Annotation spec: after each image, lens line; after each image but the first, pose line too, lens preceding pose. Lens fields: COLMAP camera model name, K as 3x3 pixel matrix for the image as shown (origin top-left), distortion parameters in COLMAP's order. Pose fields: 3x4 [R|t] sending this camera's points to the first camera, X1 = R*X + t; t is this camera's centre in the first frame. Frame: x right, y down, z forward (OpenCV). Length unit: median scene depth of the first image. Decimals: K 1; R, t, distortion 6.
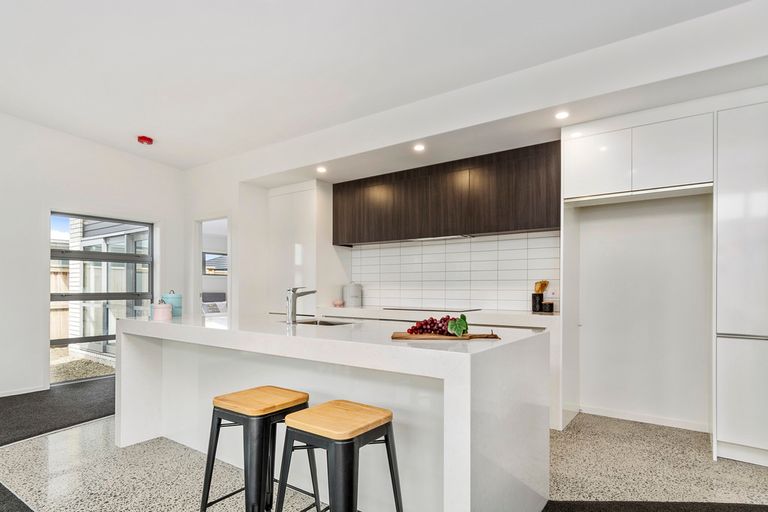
lens RADIAL K [[414.7, 0, 382.5], [0, 414.7, 287.0], [0, 0, 1]] dist [-0.000790, -0.000174]
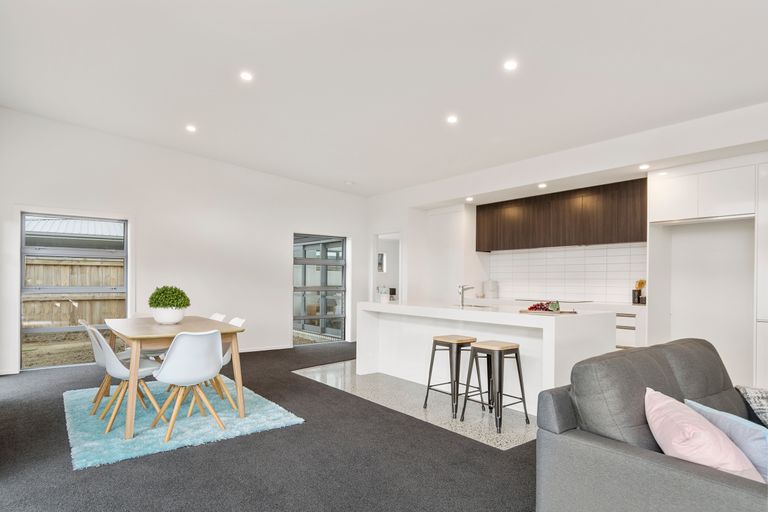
lens RADIAL K [[484.5, 0, 384.4], [0, 484.5, 280.7], [0, 0, 1]] dist [0.000450, 0.000443]
pose [[0.965909, 0.005480, -0.258822, -0.001434], [-0.004334, 0.999978, 0.004998, -0.017197], [0.258844, -0.003706, 0.965912, -0.686216]]
